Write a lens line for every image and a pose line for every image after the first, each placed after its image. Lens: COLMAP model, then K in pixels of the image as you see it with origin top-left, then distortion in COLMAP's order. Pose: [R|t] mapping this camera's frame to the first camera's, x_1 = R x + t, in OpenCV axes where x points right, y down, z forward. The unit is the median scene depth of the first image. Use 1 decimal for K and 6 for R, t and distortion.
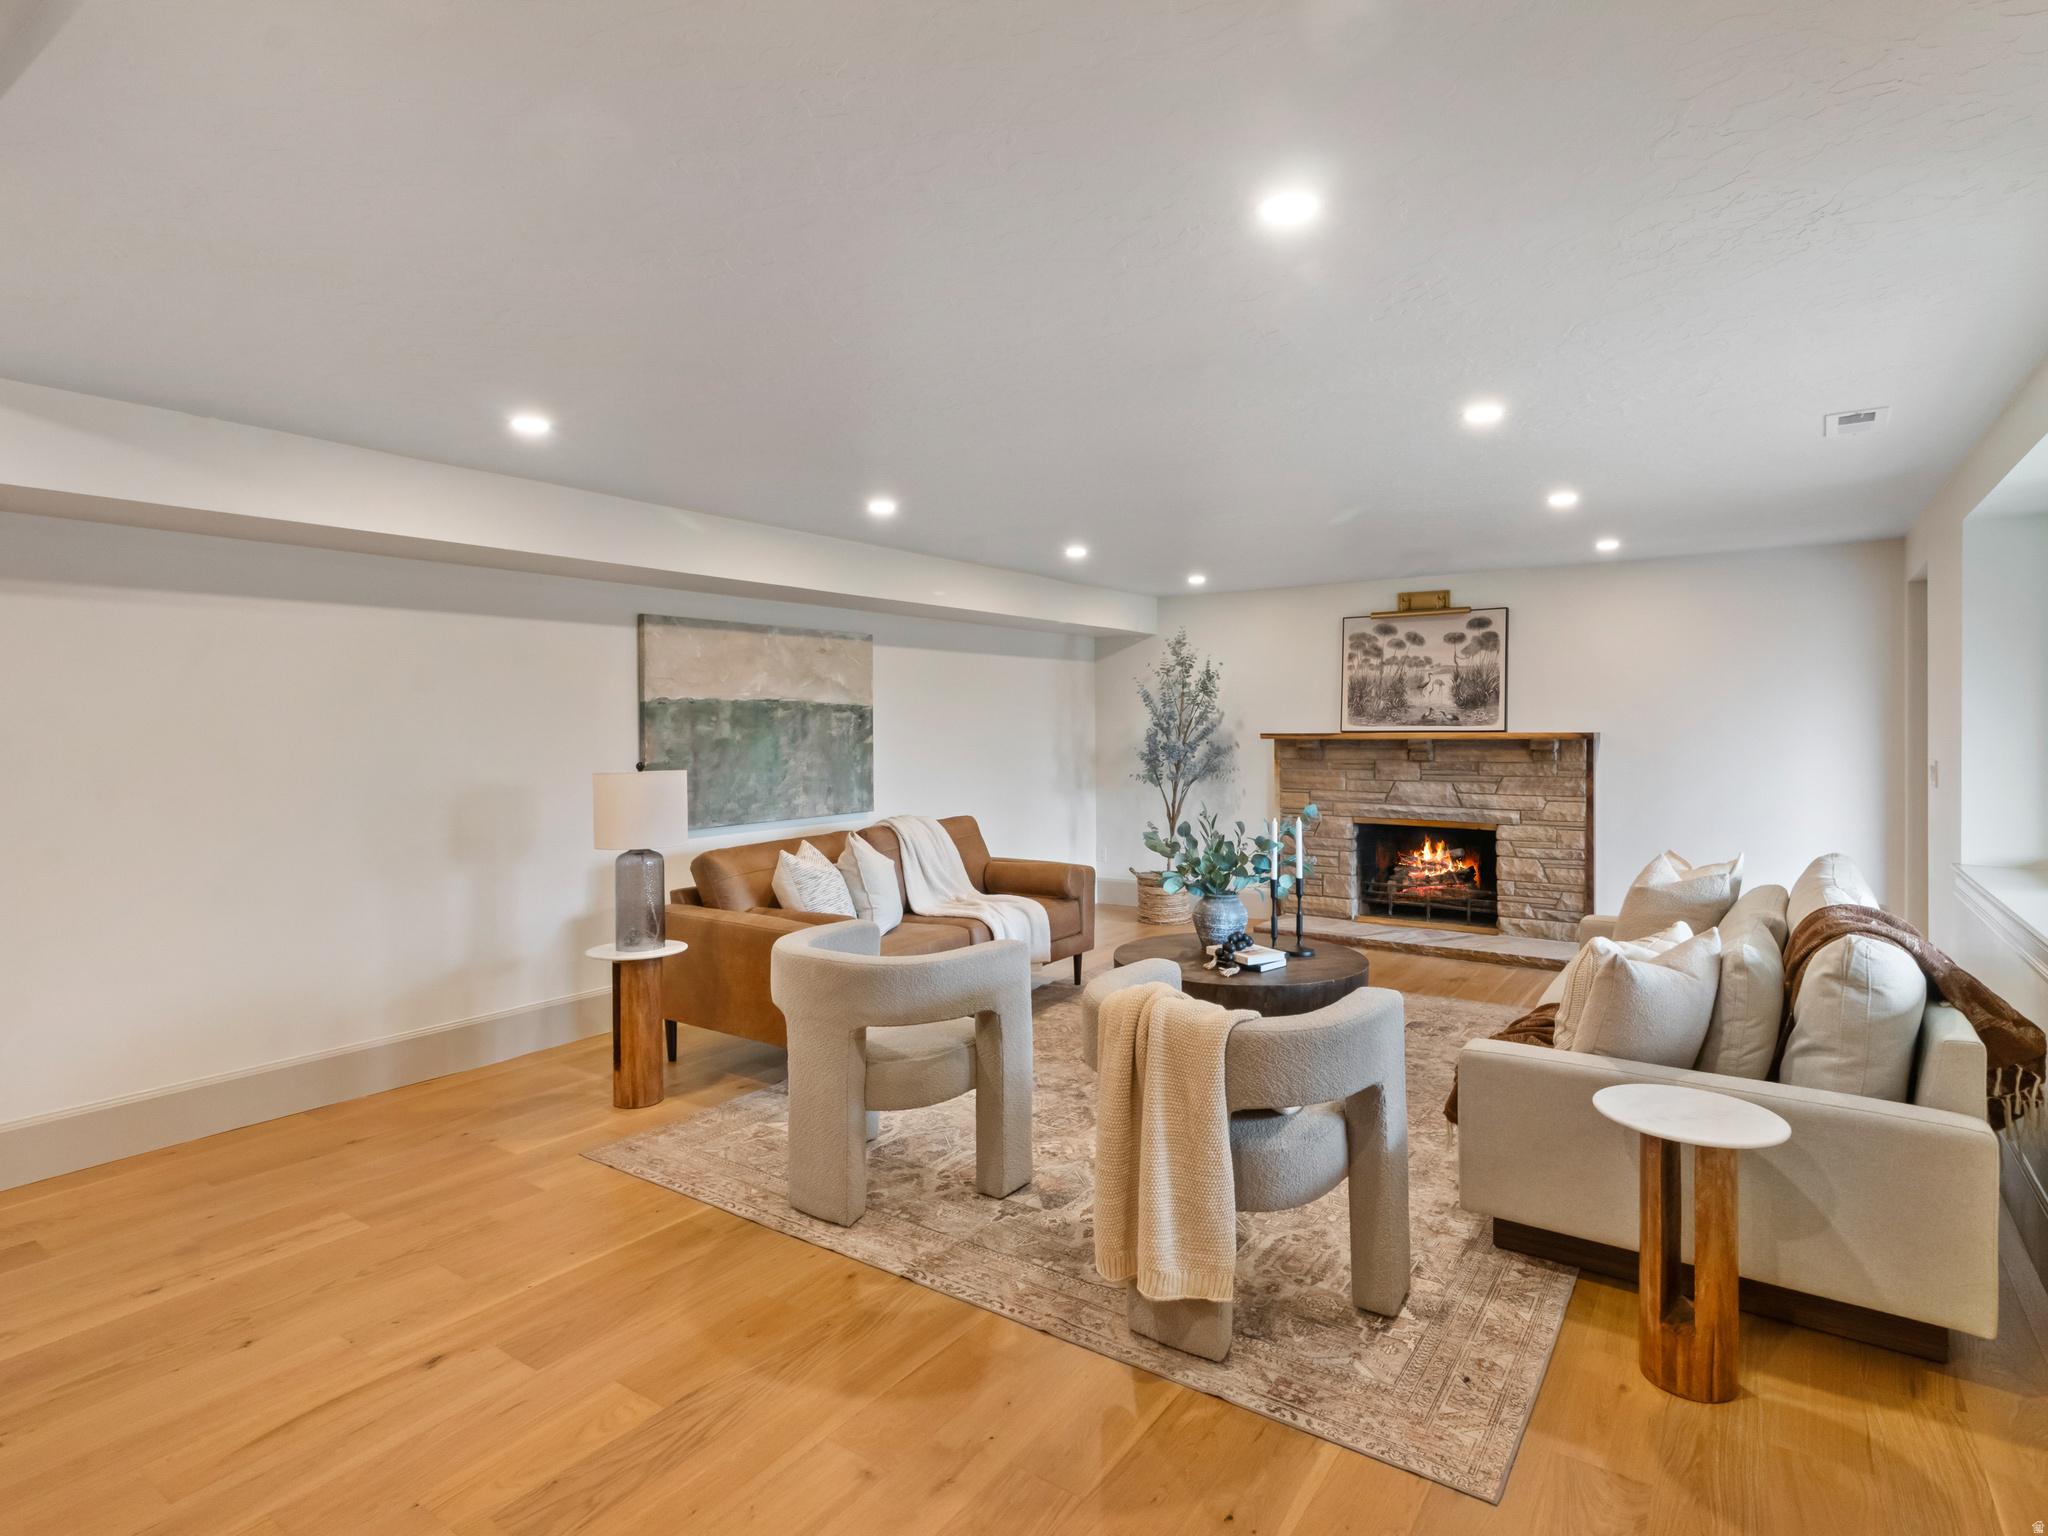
lens RADIAL K [[1071.8, 0, 1026.9], [0, 1071.8, 734.2], [0, 0, 1]] dist [0.001529, 0.000921]
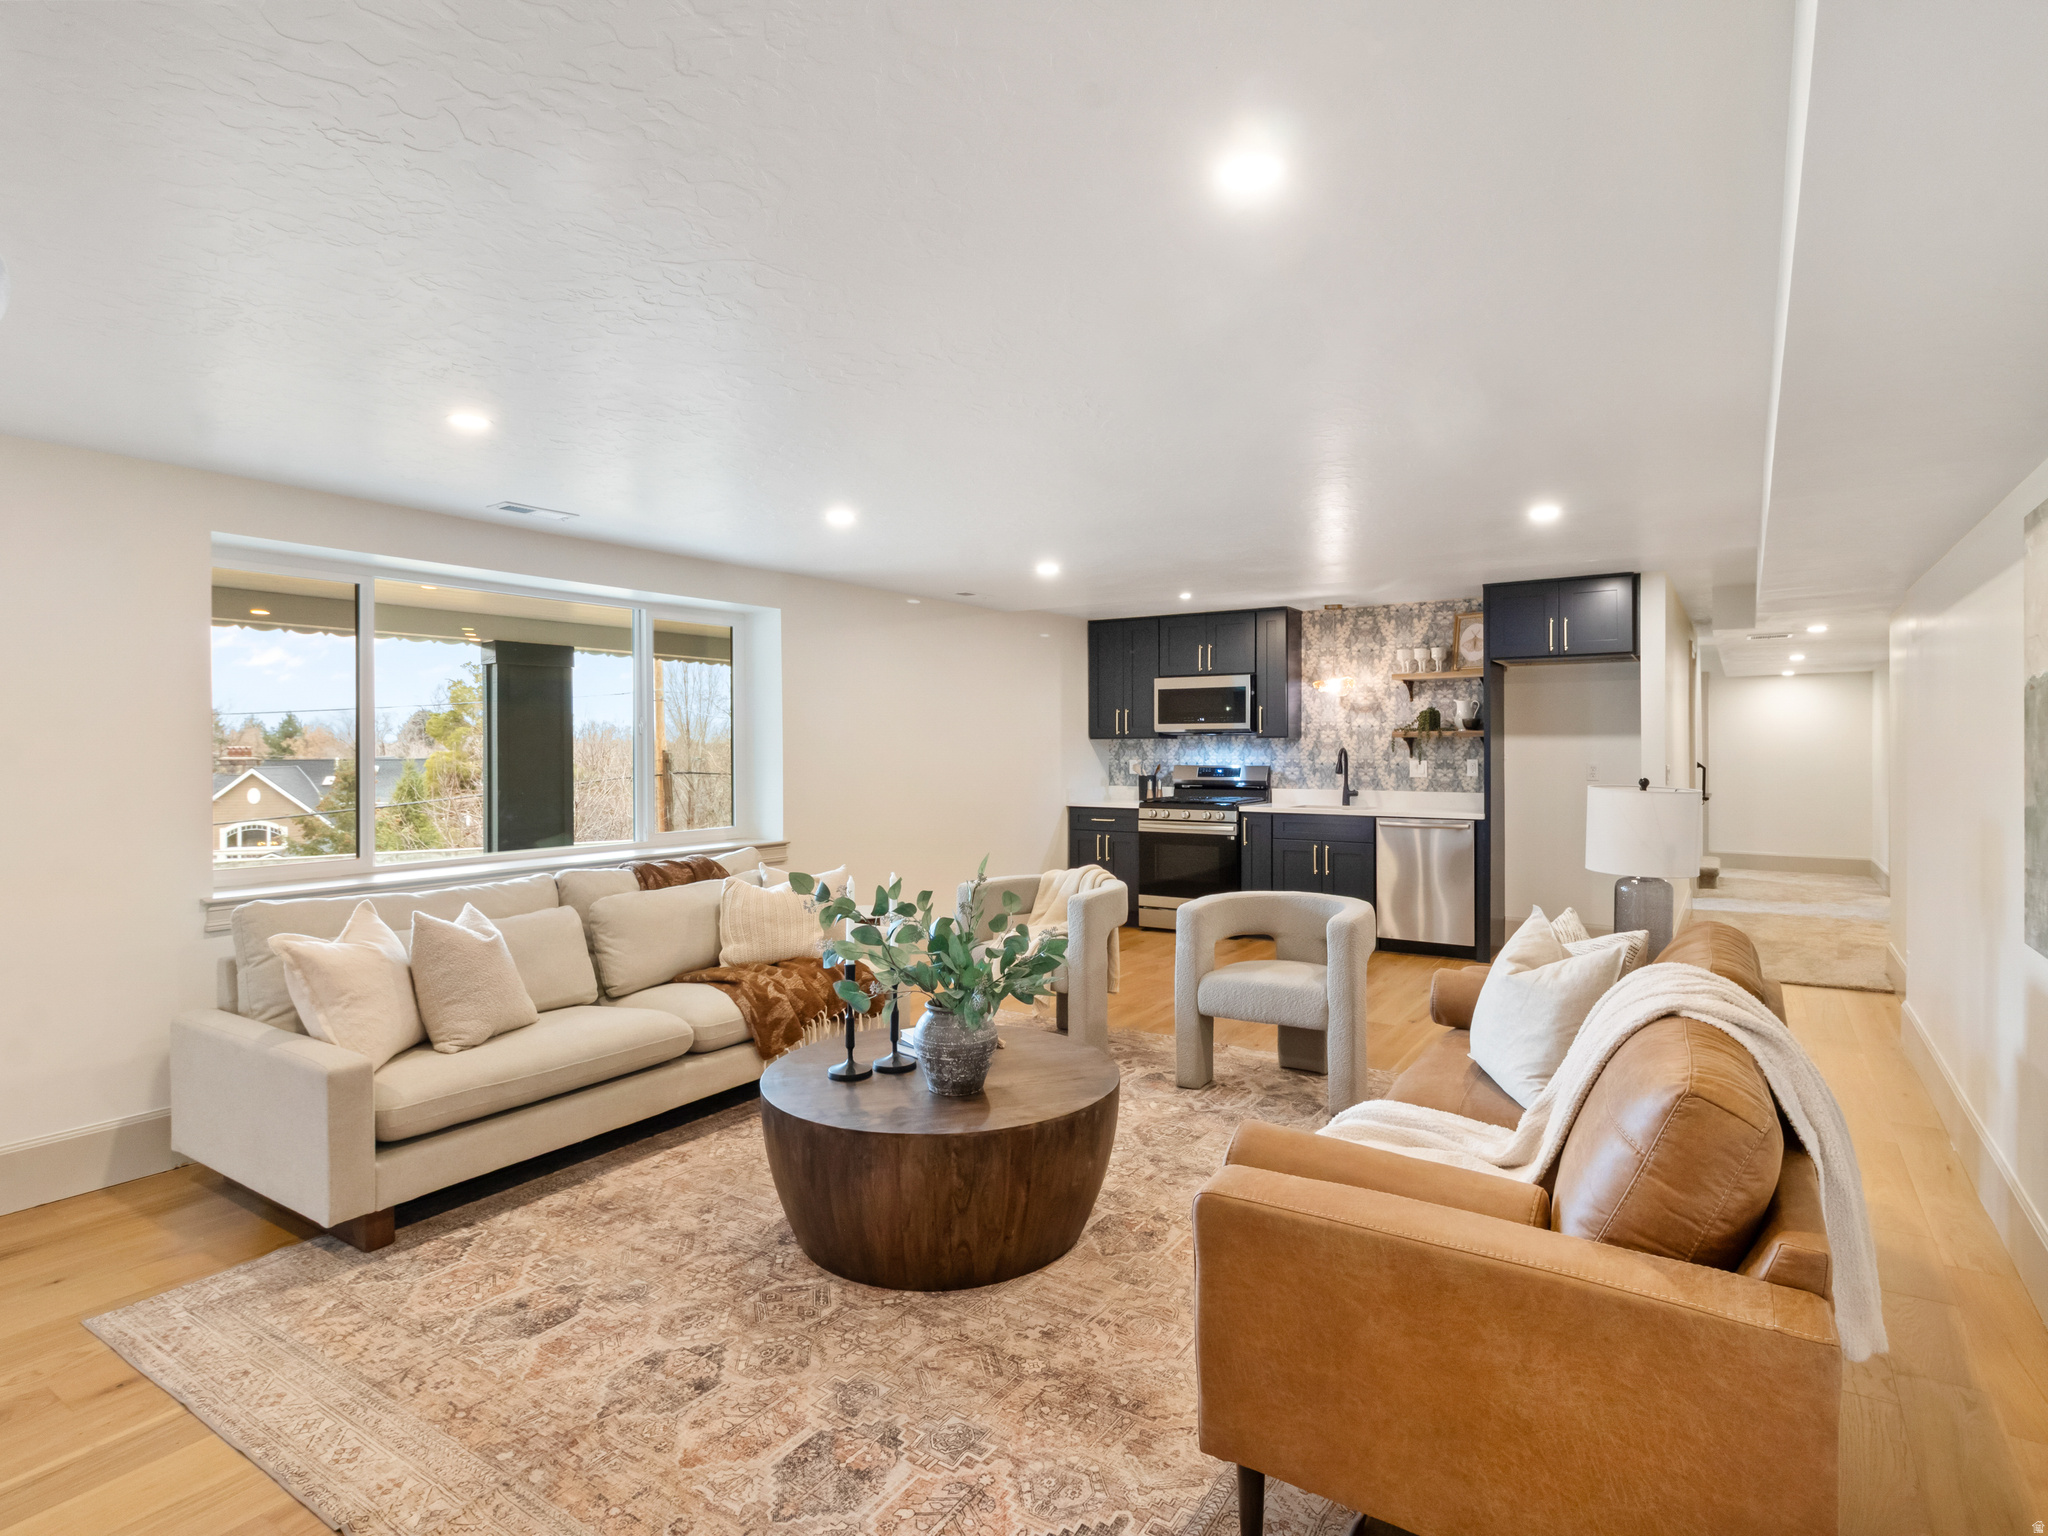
lens RADIAL K [[1071.8, 0, 1028.2], [0, 1071.8, 748.3], [0, 0, 1]] dist [0.001529, 0.000921]
pose [[-0.999803, 0.009488, -0.017429, 0.120300], [0.009274, 0.999881, 0.012346, -0.009905], [0.017544, 0.012182, -0.999772, 1.353804]]
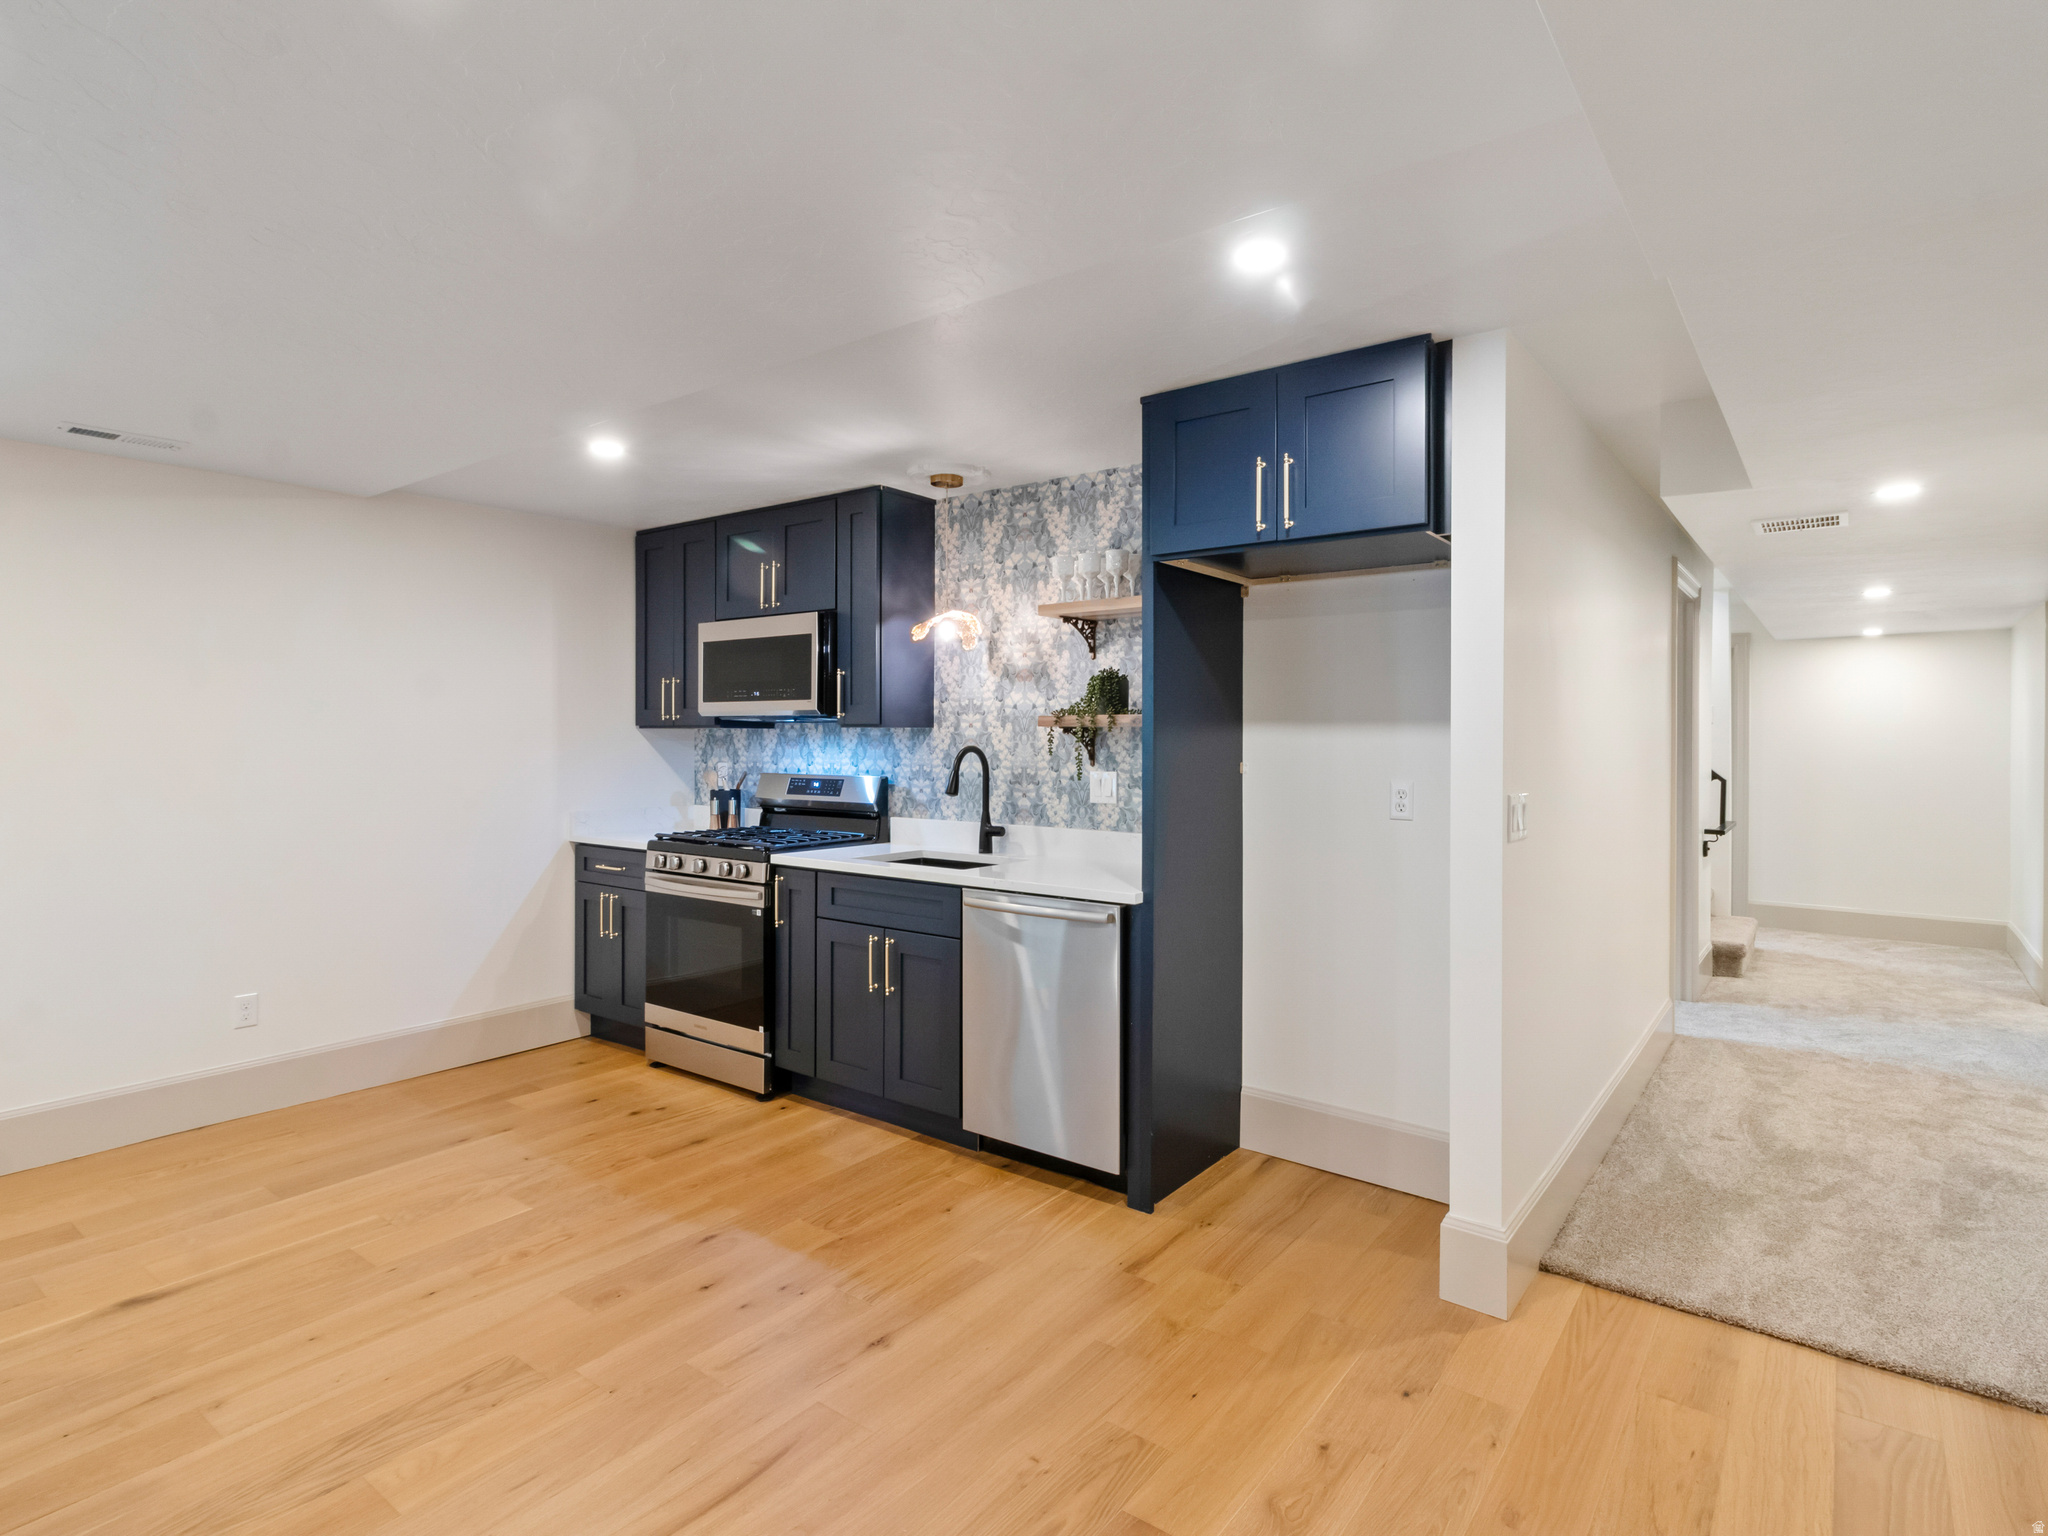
lens RADIAL K [[1071.8, 0, 1031.8], [0, 1071.8, 740.5], [0, 0, 1]] dist [0.001529, 0.000921]
pose [[-0.998775, 0.003256, 0.049367, -0.372611], [0.003923, 0.999902, 0.013429, -0.003588], [-0.049318, 0.013606, -0.998690, 0.733491]]
